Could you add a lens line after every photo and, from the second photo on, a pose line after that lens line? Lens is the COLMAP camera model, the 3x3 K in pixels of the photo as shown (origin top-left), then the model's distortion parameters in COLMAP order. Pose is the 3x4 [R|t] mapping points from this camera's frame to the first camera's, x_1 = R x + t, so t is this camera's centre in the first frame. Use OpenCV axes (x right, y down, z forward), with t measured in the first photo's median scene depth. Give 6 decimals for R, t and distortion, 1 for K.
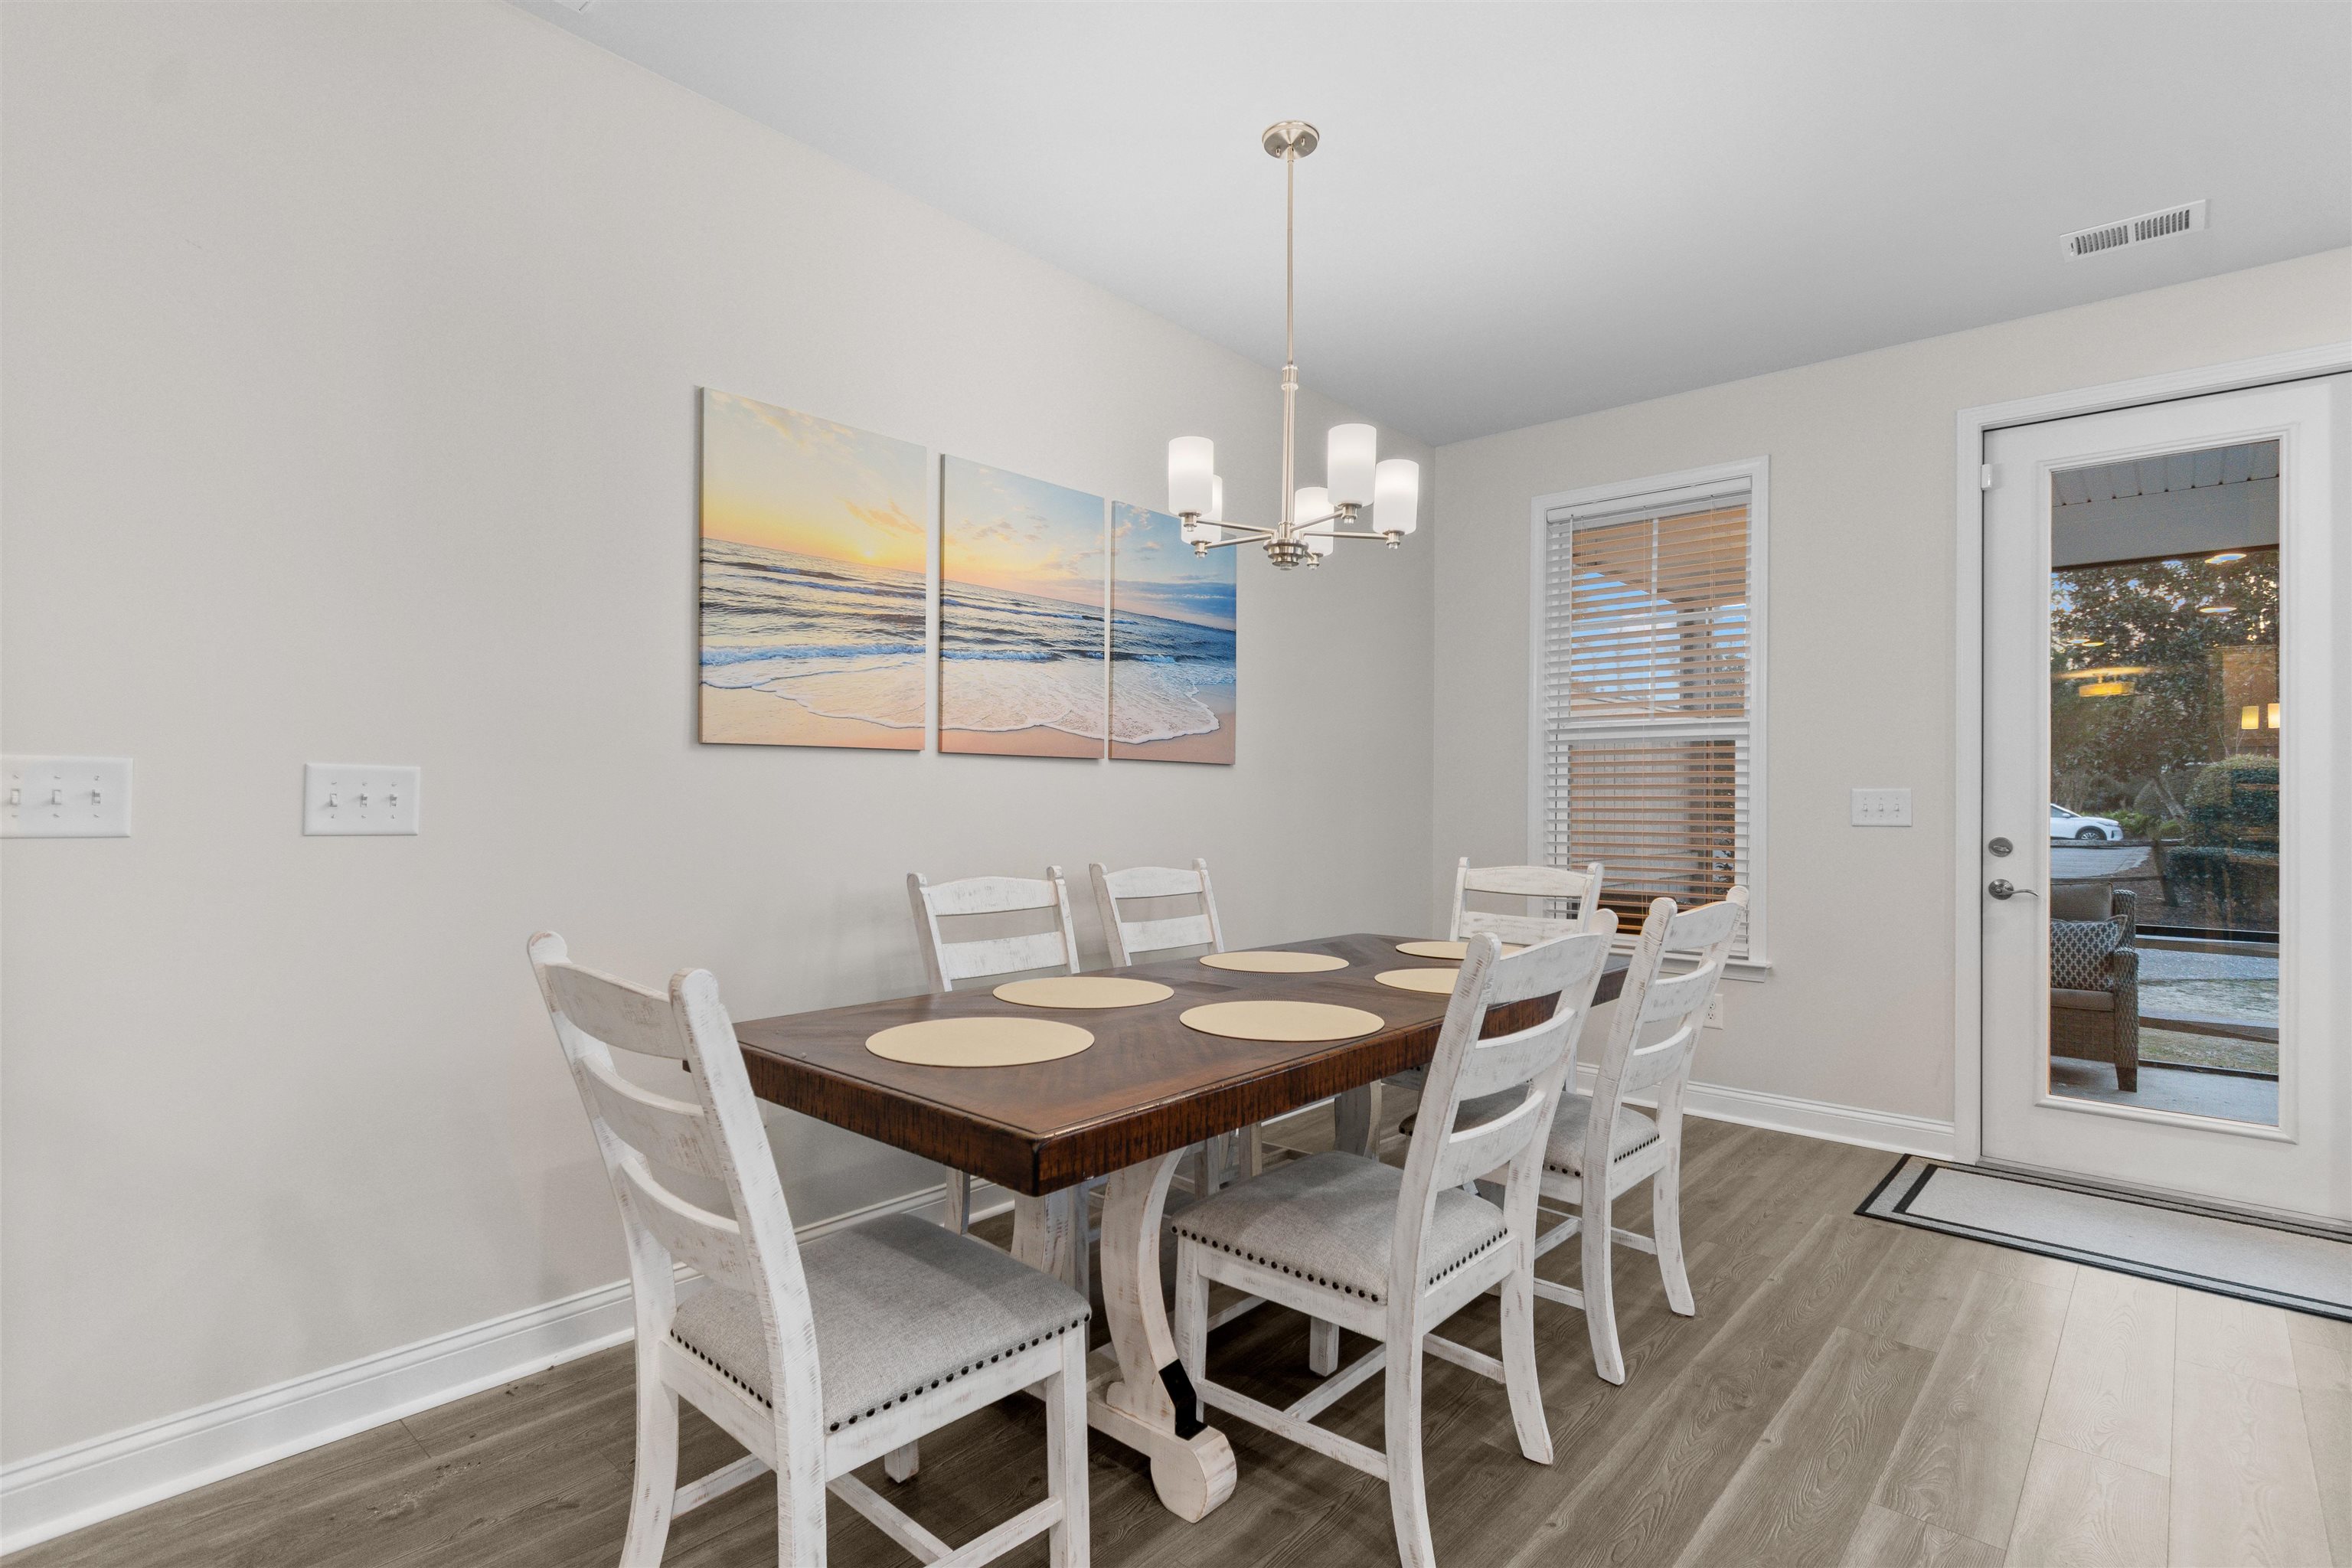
lens RADIAL K [[1140.2, 0, 1176.0], [0, 1140.2, 796.3], [0, 0, 1]] dist [-0.001962, -0.000433]
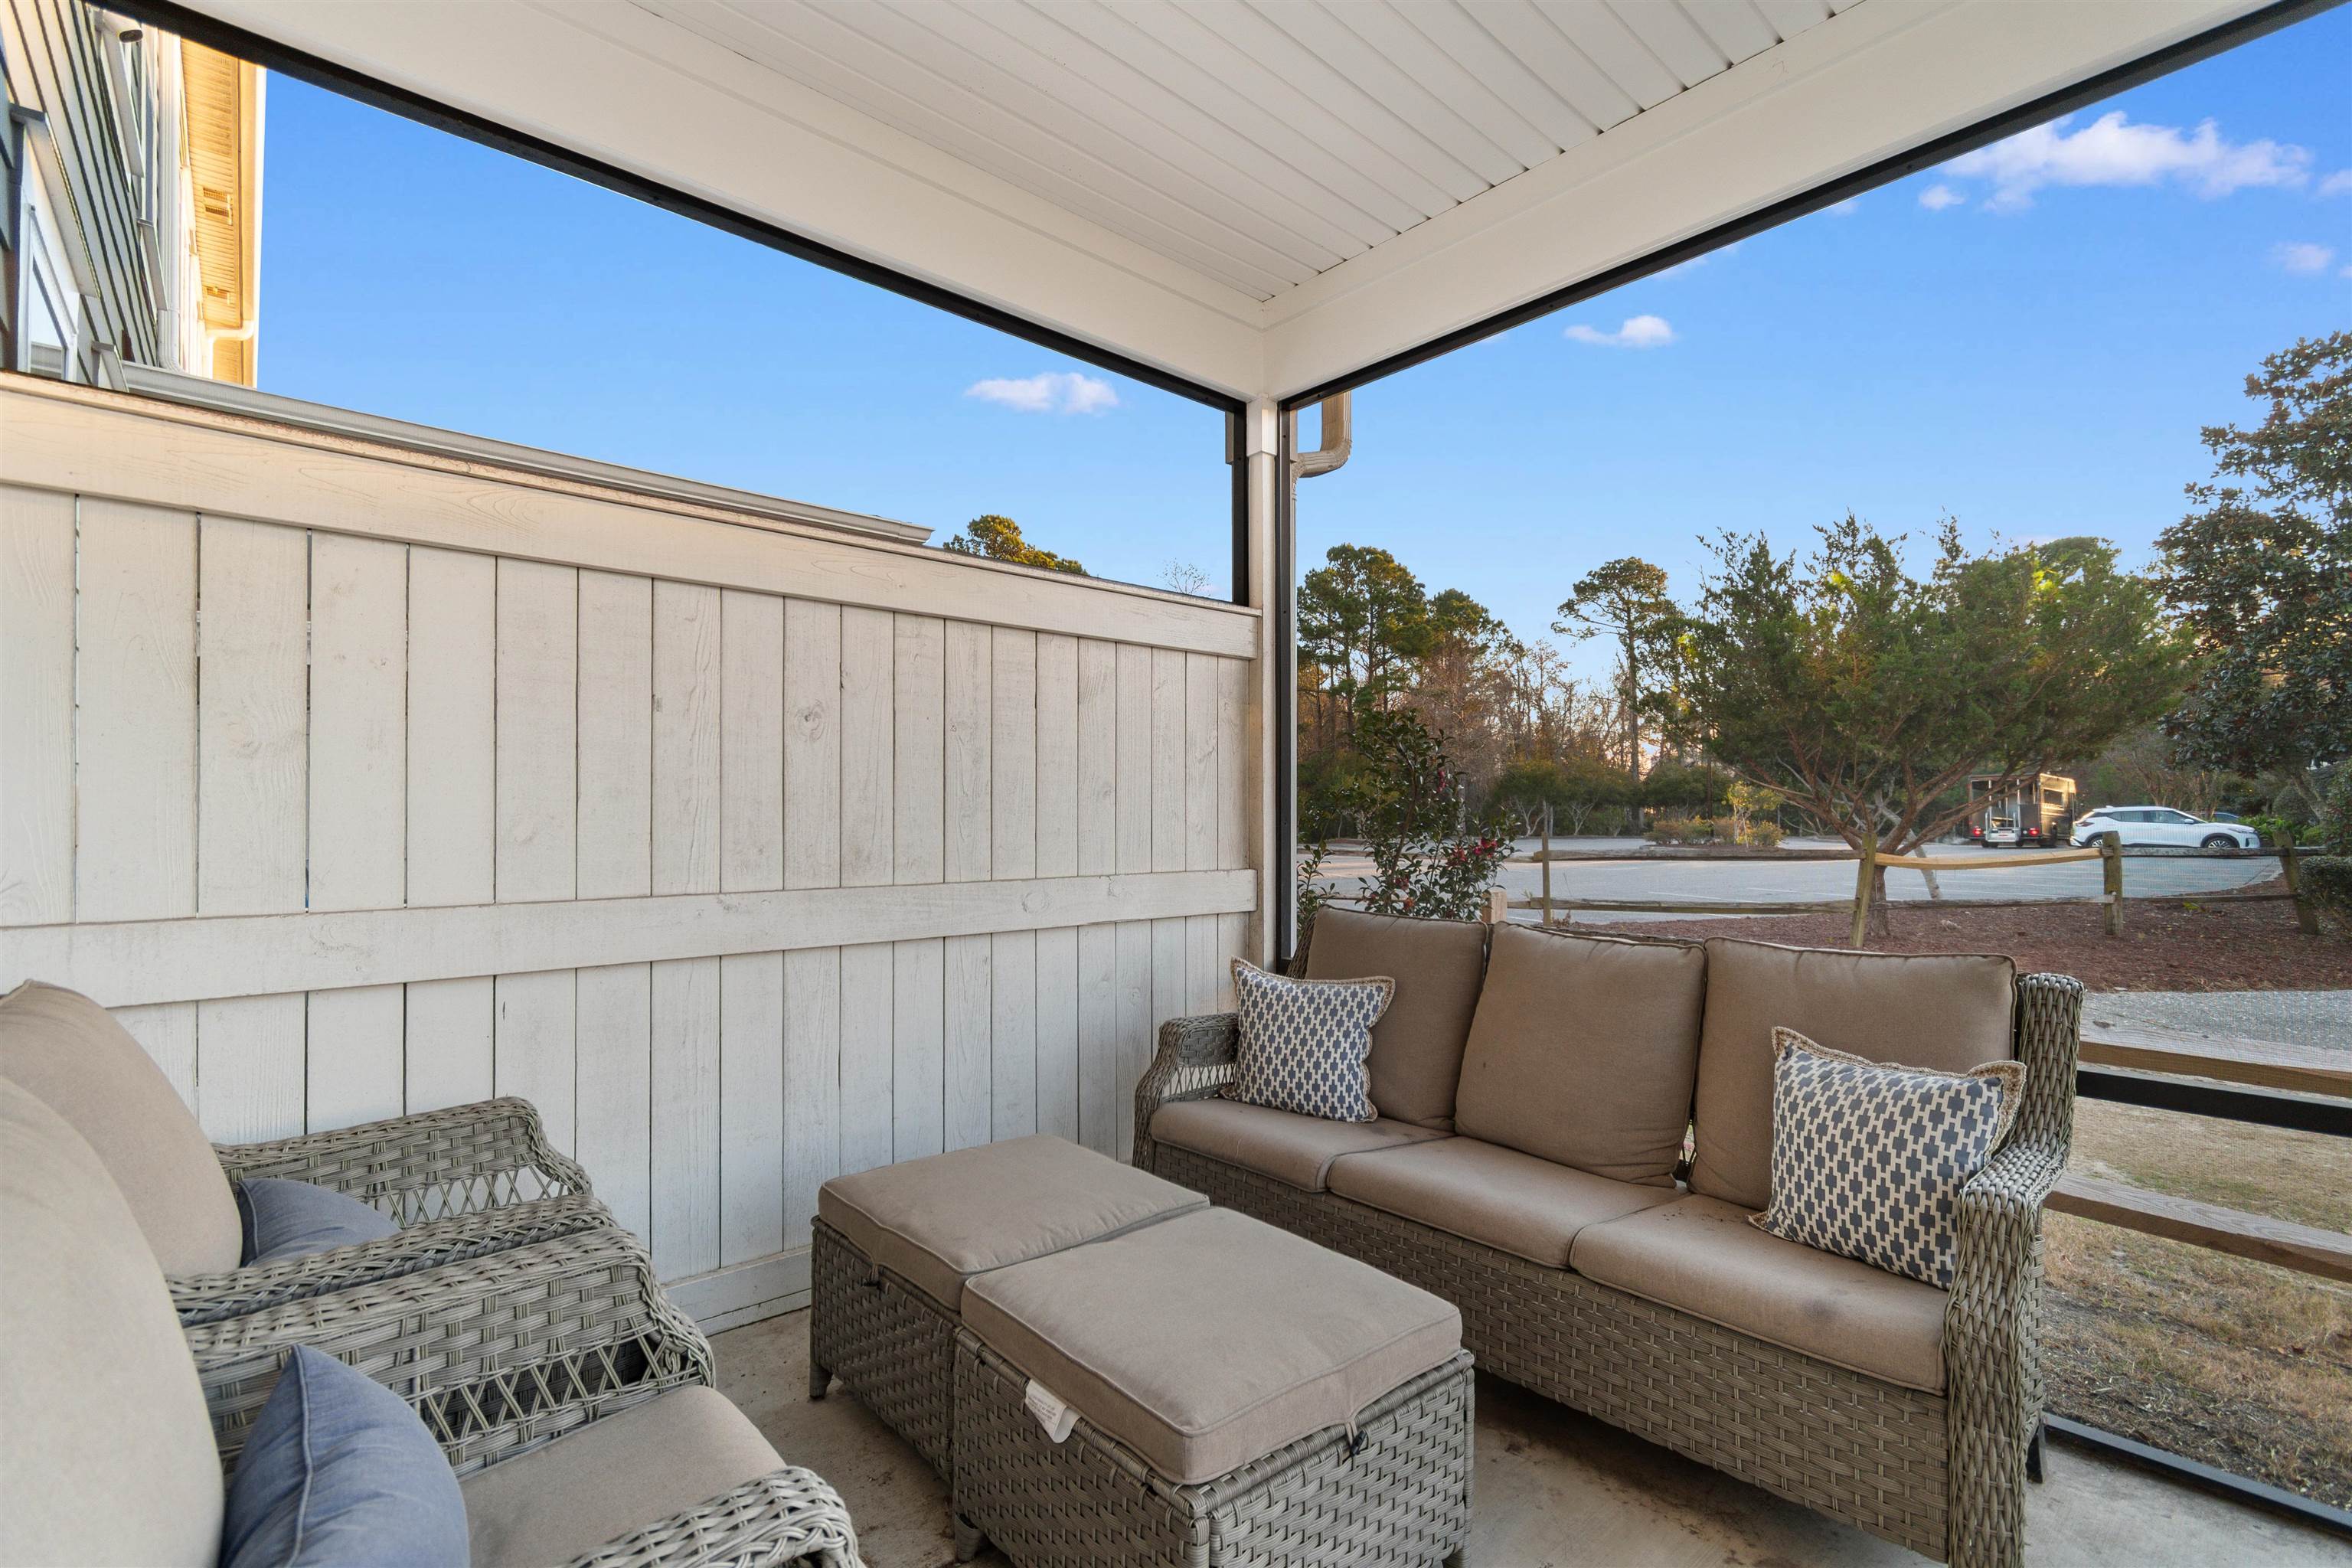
lens RADIAL K [[1032.7, 0, 1171.8], [0, 1032.7, 804.1], [0, 0, 1]] dist [-0.000453, 0.000255]
pose [[0.992296, -0.004810, -0.123797, 0.126638], [0.004249, 0.999979, -0.004798, 0.005443], [0.123817, 0.004235, 0.992296, 0.134921]]
